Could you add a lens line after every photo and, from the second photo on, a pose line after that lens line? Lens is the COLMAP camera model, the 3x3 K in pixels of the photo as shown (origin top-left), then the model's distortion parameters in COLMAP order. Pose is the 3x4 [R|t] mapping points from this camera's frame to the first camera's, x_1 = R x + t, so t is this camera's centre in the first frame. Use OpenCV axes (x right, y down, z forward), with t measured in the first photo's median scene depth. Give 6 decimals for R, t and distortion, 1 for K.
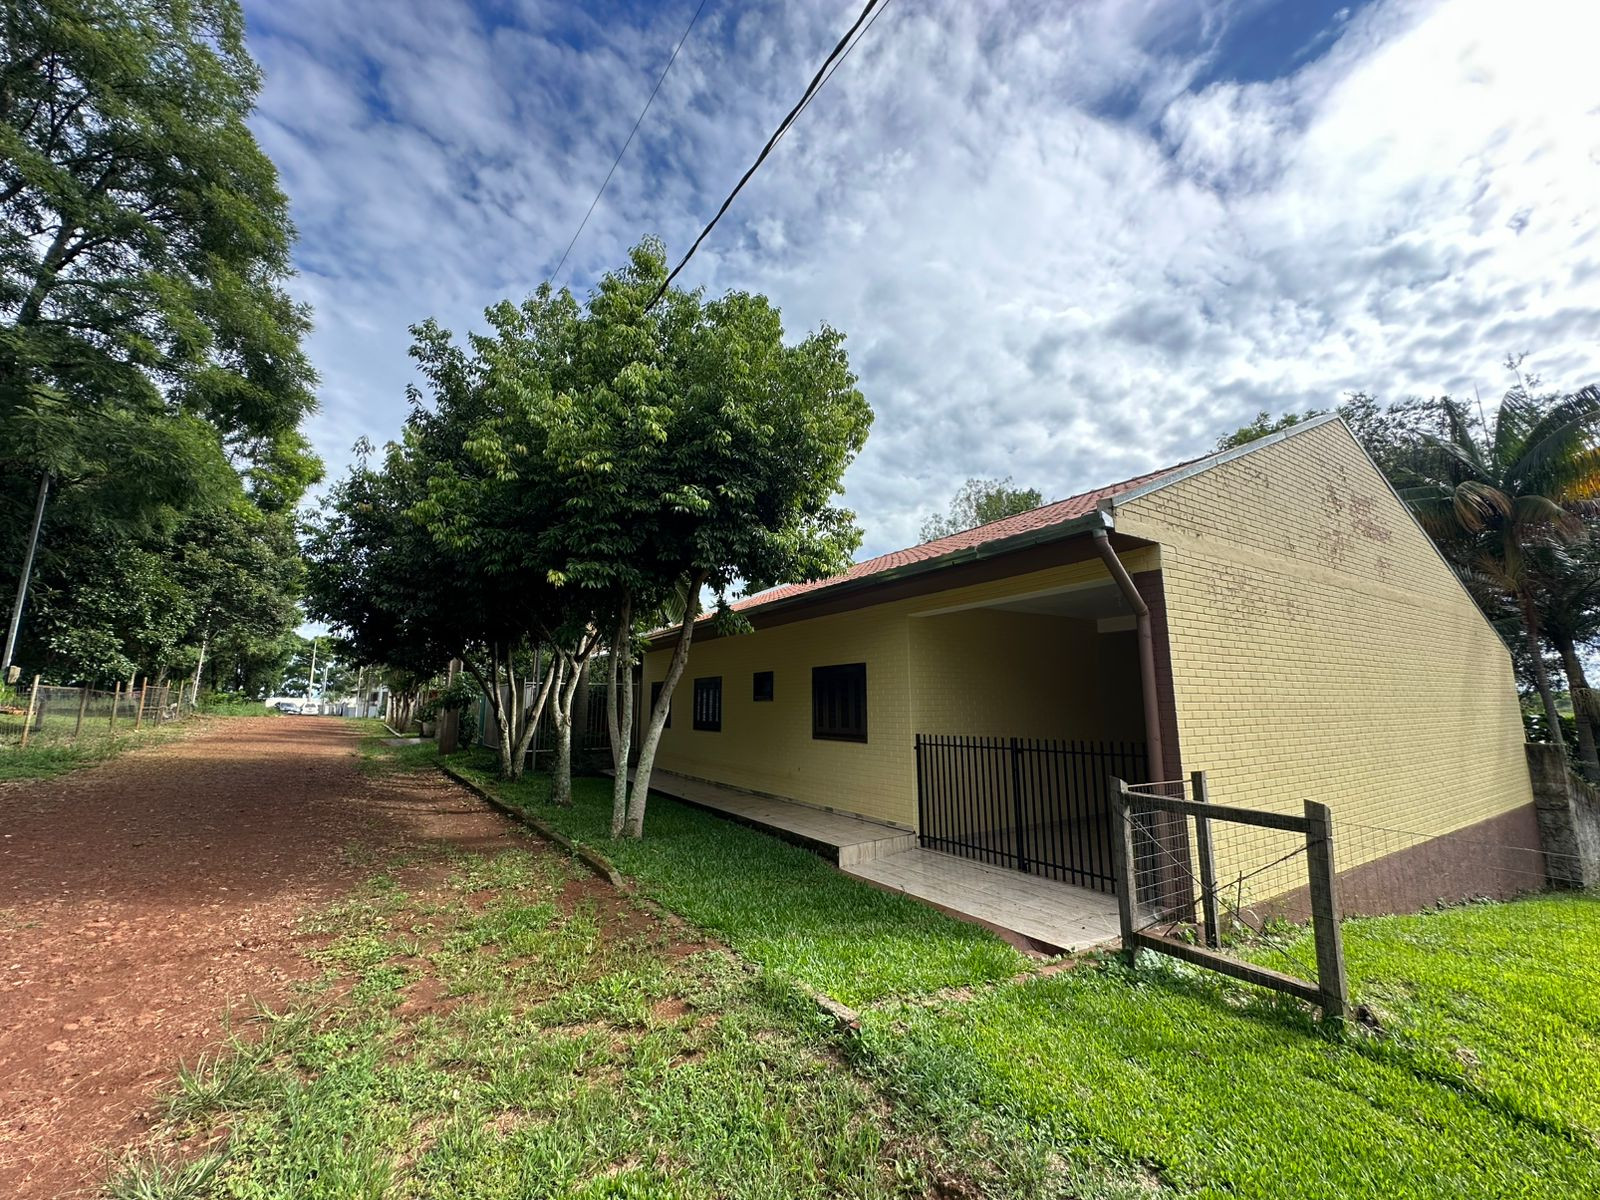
lens RADIAL K [[658.4, 0, 787.5], [0, 658.4, 603.5], [0, 0, 1]] dist [-0.005057, 0.000040]
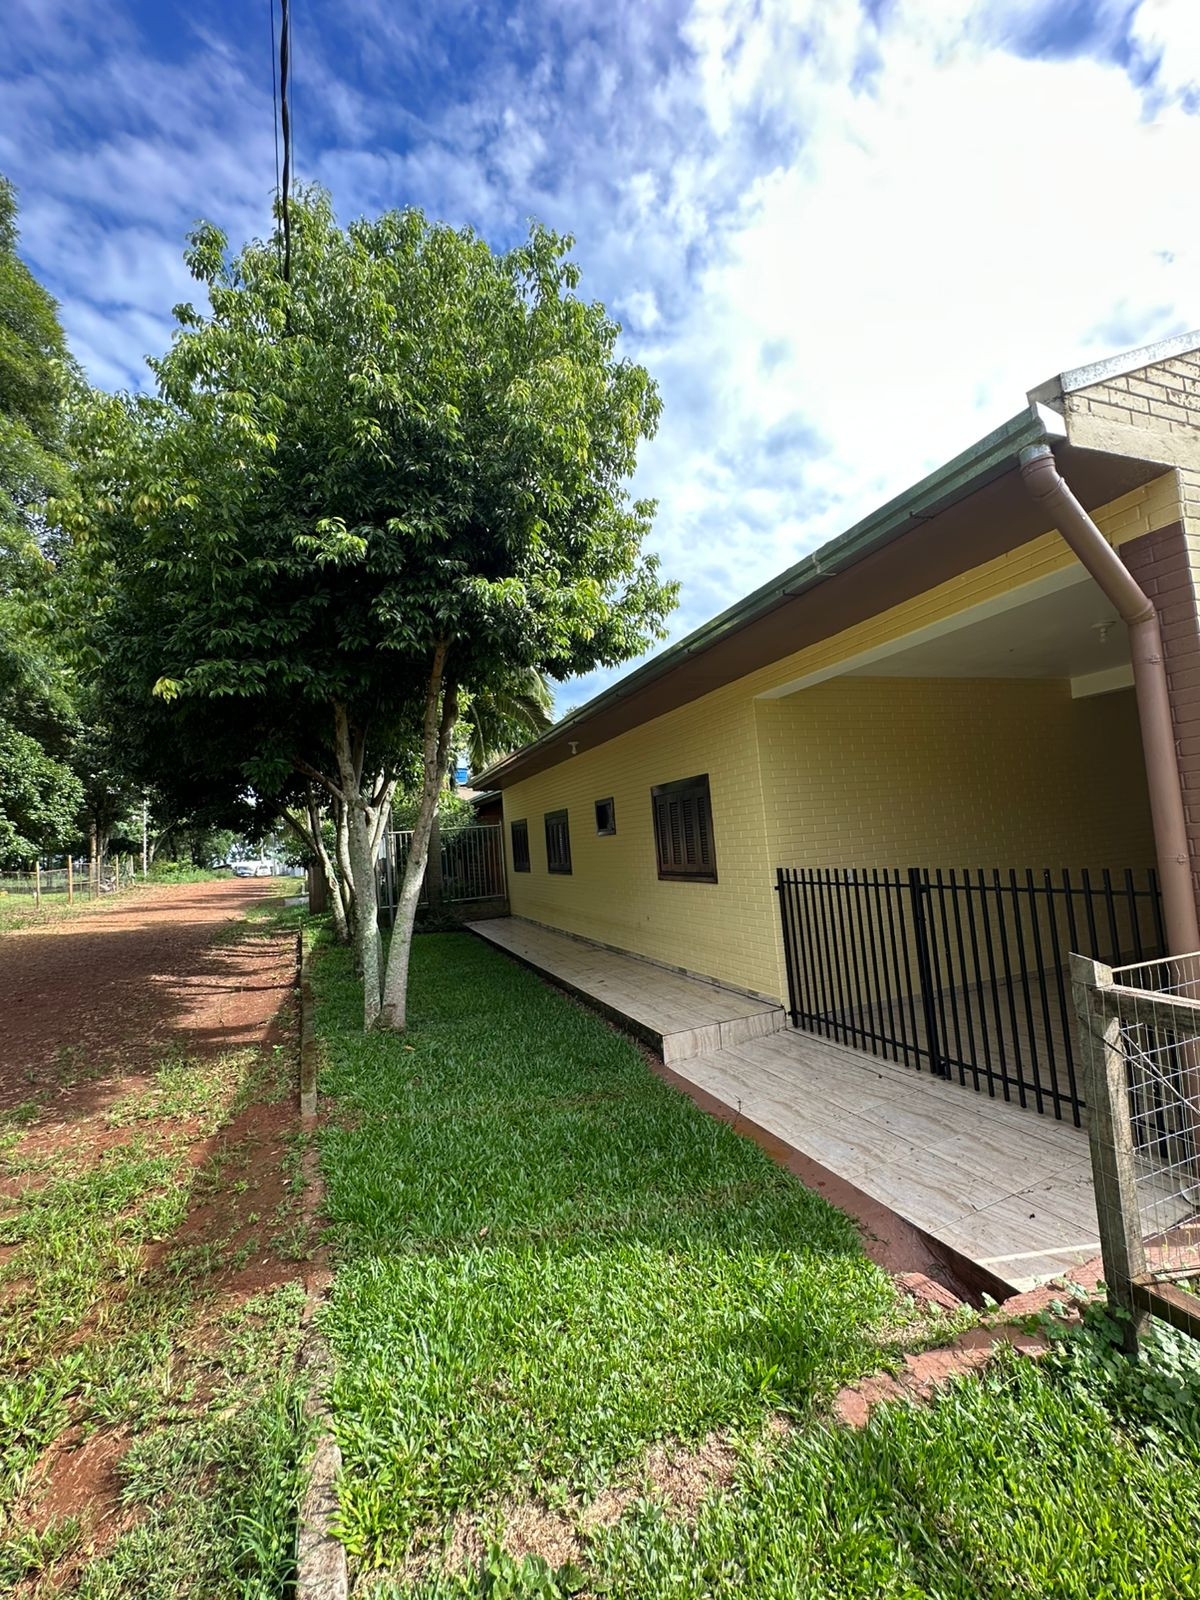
lens RADIAL K [[658.4, 0, 604.7], [0, 658.4, 805.0], [0, 0, 1]] dist [-0.005057, 0.000040]
pose [[0.975730, -0.084480, -0.202025, 0.197754], [0.105252, 0.989957, 0.094377, 0.057883], [0.192023, -0.113350, 0.974822, 0.359268]]
